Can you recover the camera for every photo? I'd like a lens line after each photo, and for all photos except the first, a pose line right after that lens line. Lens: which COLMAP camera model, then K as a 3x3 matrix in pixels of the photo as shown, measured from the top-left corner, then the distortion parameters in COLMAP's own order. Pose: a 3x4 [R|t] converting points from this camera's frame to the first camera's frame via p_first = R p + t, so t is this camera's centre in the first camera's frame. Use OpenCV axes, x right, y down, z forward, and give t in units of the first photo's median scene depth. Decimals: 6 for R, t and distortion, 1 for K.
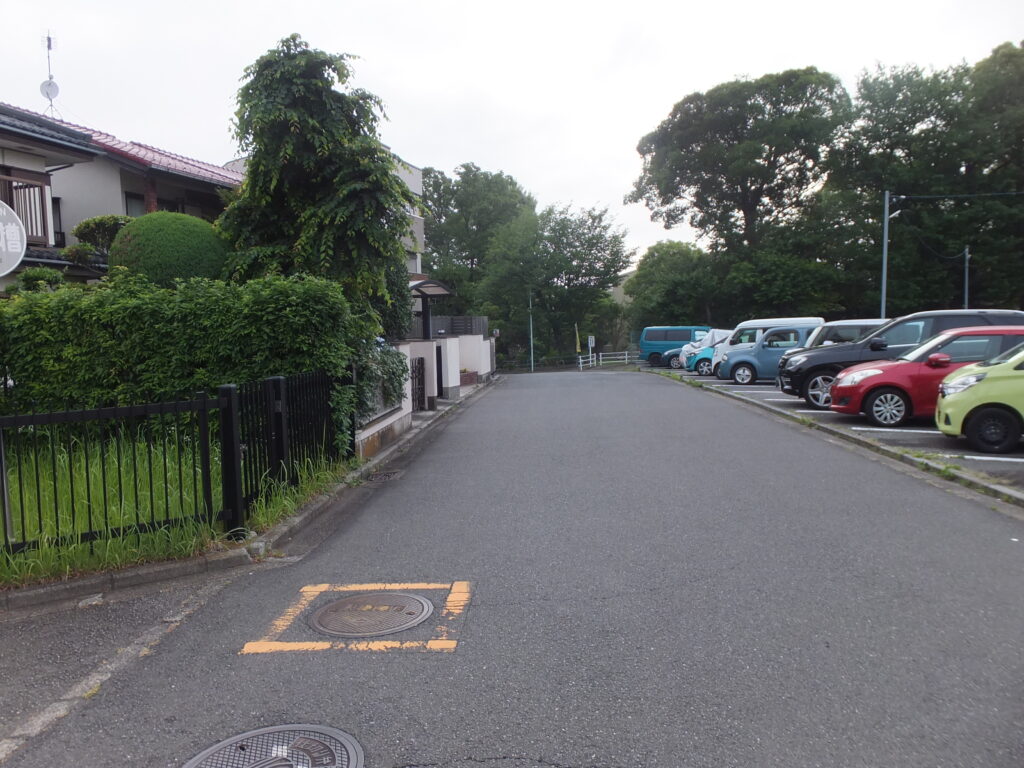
lens RADIAL K [[764.2, 0, 512.4], [0, 764.2, 381.6], [0, 0, 1]] dist [-0.035214, 0.011075]
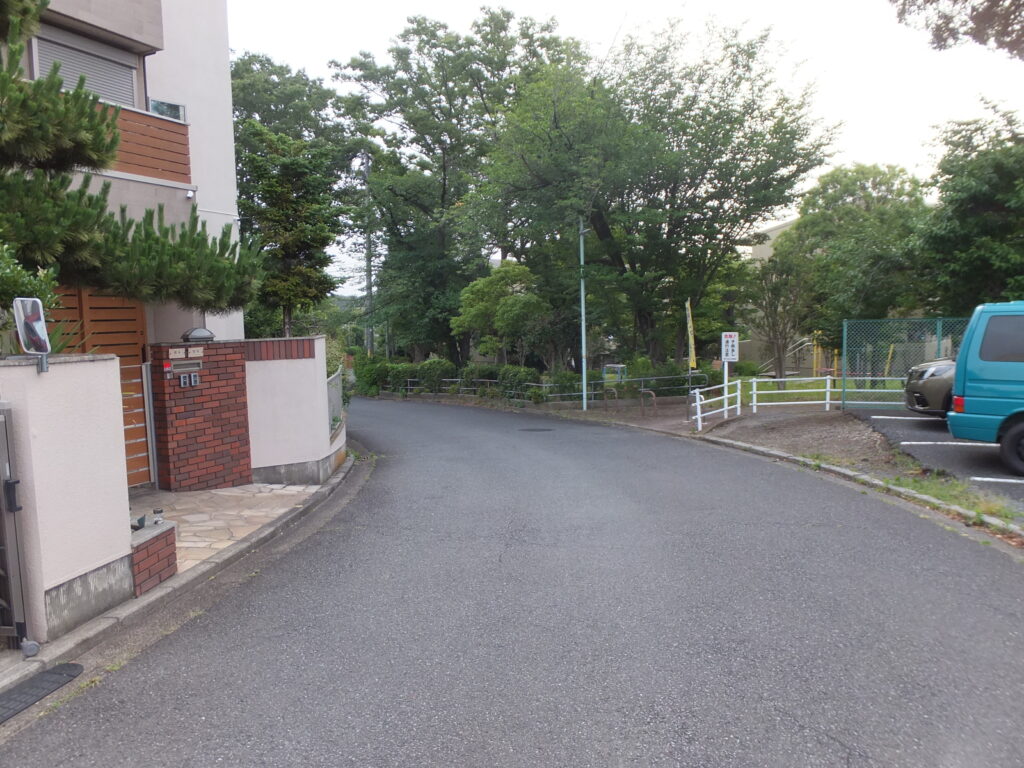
lens RADIAL K [[764.2, 0, 512.5], [0, 764.2, 386.9], [0, 0, 1]] dist [-0.035214, 0.011075]
pose [[0.989558, 0.020963, -0.142606, 0.047678], [-0.017667, 0.999548, 0.024340, -0.035740], [0.143052, -0.021567, 0.989480, 0.559712]]
